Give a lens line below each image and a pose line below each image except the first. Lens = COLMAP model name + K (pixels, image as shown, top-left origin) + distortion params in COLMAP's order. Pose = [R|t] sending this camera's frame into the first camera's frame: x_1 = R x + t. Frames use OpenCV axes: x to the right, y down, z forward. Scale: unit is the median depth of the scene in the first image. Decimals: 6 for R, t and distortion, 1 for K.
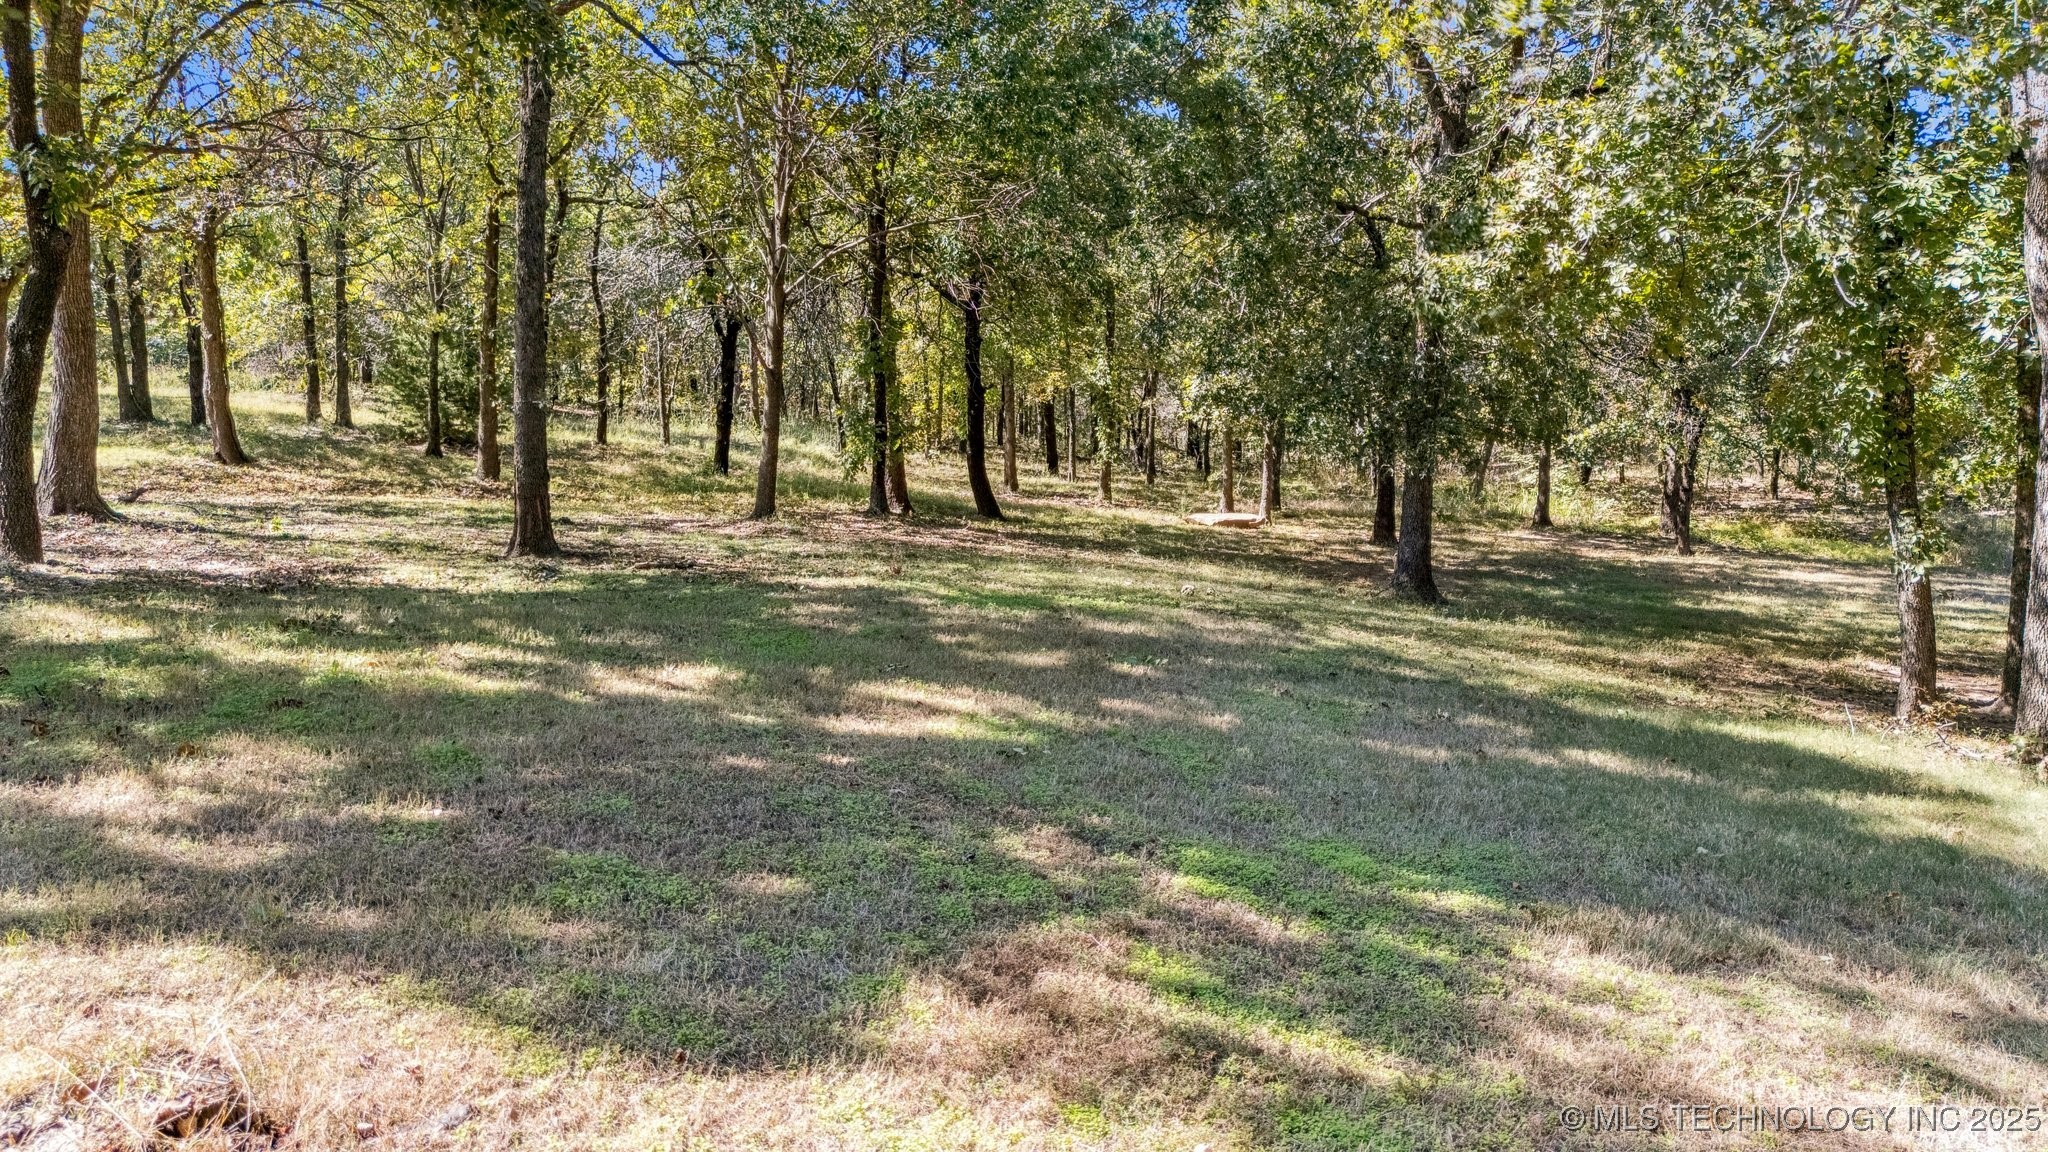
lens RADIAL K [[1483.3, 0, 1025.8], [0, 1483.3, 550.7], [0, 0, 1]] dist [0.067079, -0.064478]
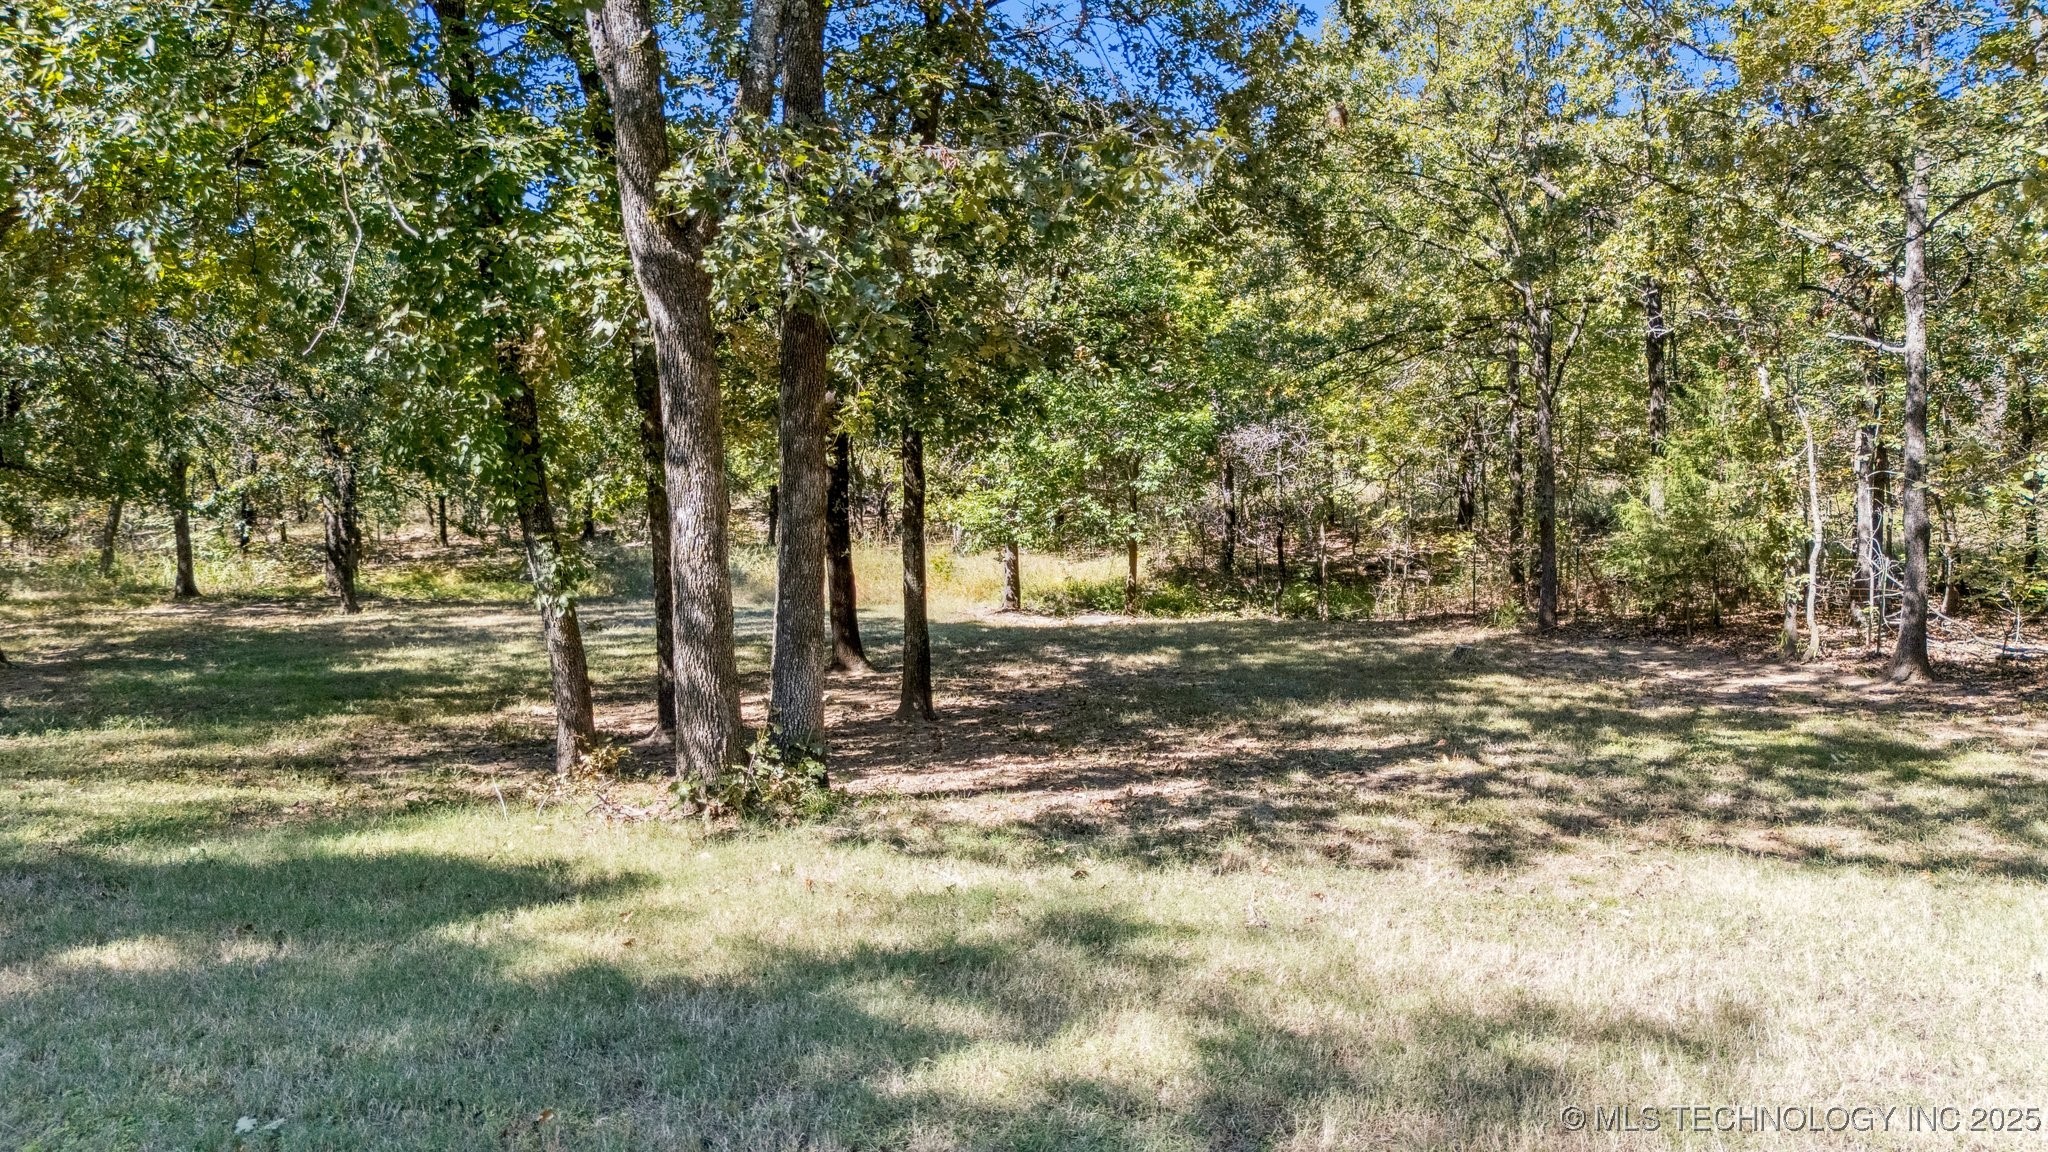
lens RADIAL K [[1483.3, 0, 1025.8], [0, 1483.3, 550.7], [0, 0, 1]] dist [0.067079, -0.064478]
pose [[0.674424, -0.078354, 0.734175, 0.076821], [0.106563, 0.994272, 0.008222, 0.002482], [-0.730614, 0.072691, 0.678910, 0.116572]]
